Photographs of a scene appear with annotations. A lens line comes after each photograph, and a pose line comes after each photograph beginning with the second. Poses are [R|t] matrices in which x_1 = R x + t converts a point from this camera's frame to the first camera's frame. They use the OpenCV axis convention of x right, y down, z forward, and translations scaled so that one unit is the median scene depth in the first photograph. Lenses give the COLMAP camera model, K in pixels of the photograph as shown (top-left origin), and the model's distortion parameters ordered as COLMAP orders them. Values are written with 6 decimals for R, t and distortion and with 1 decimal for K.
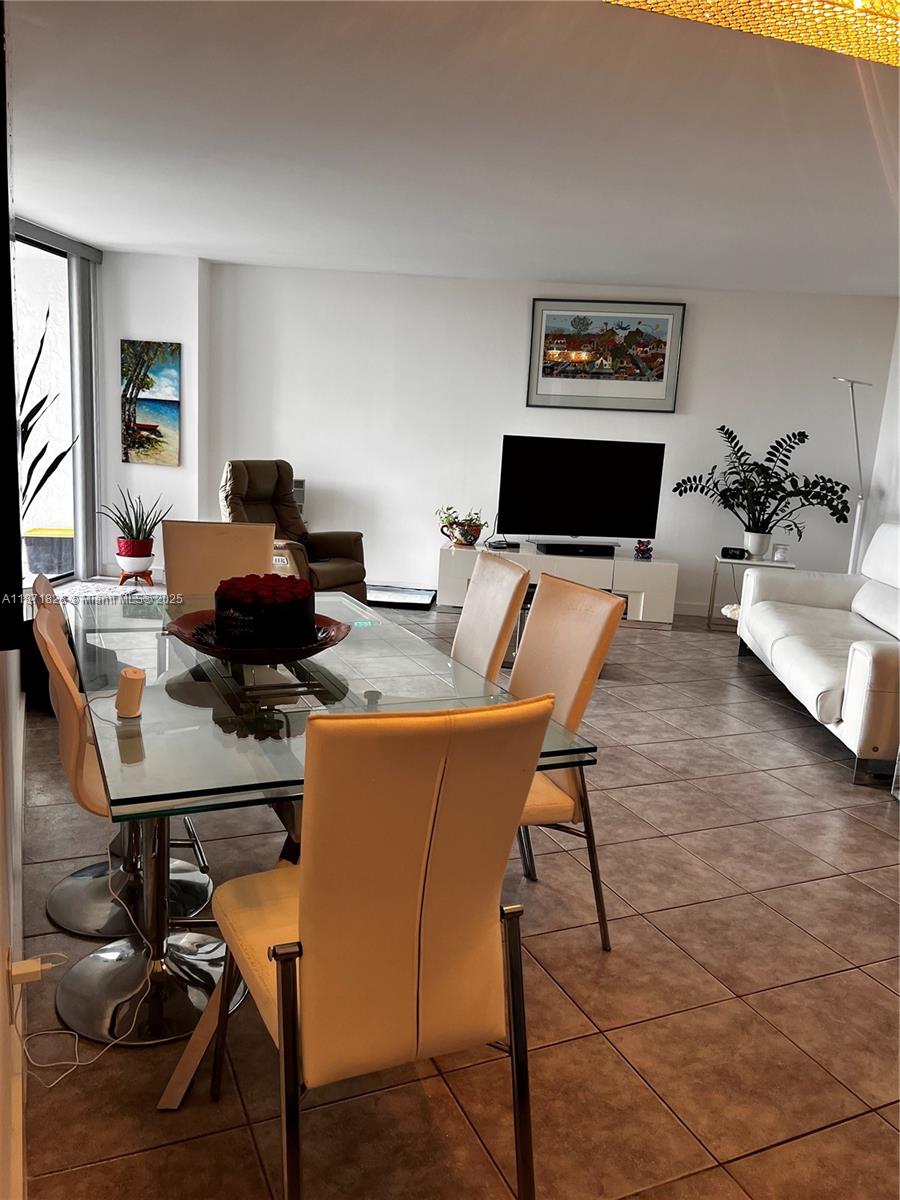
lens RADIAL K [[912.5, 0, 450.5], [0, 912.5, 602.1], [0, 0, 1]] dist [0.034360, -0.041611]
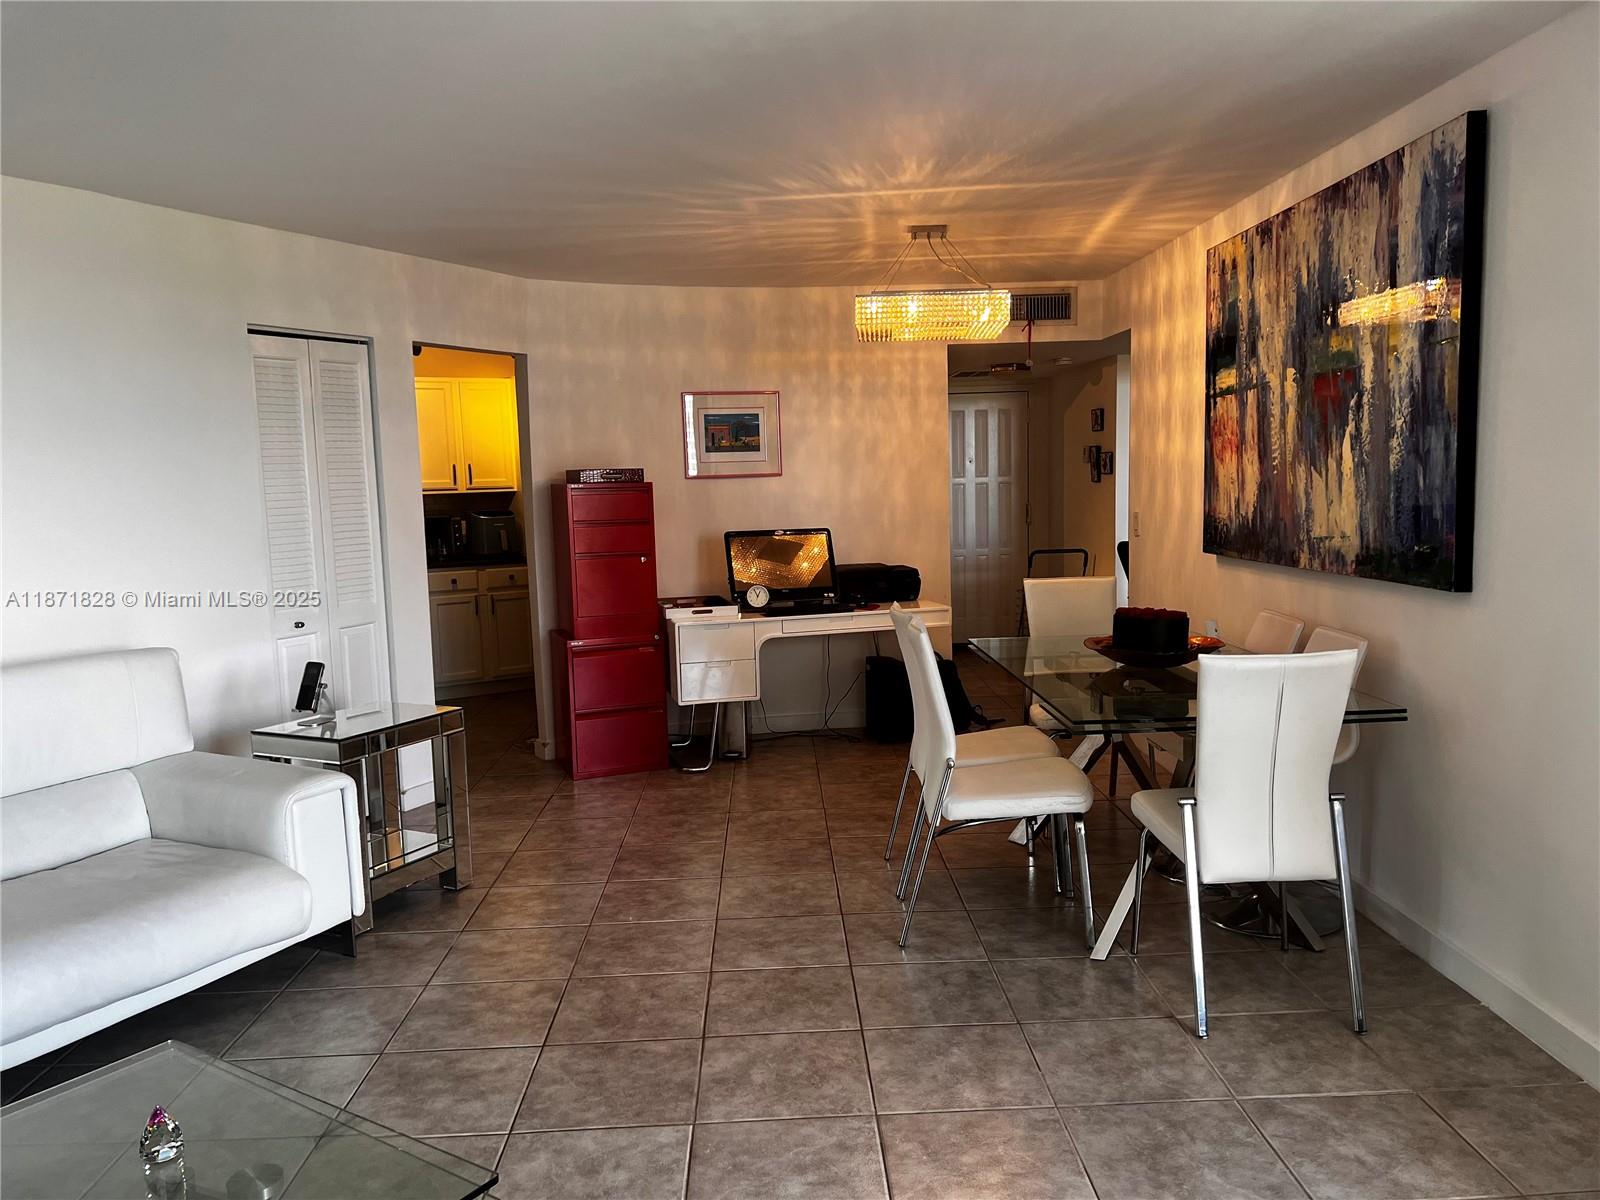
lens RADIAL K [[1216.7, 0, 802.8], [0, 1216.7, 598.6], [0, 0, 1]] dist [0.034360, -0.041611]
pose [[-0.919992, -0.073621, 0.384960, -0.258439], [0.052355, 0.950313, 0.306861, -0.373030], [-0.388424, 0.302464, -0.870427, 1.696400]]
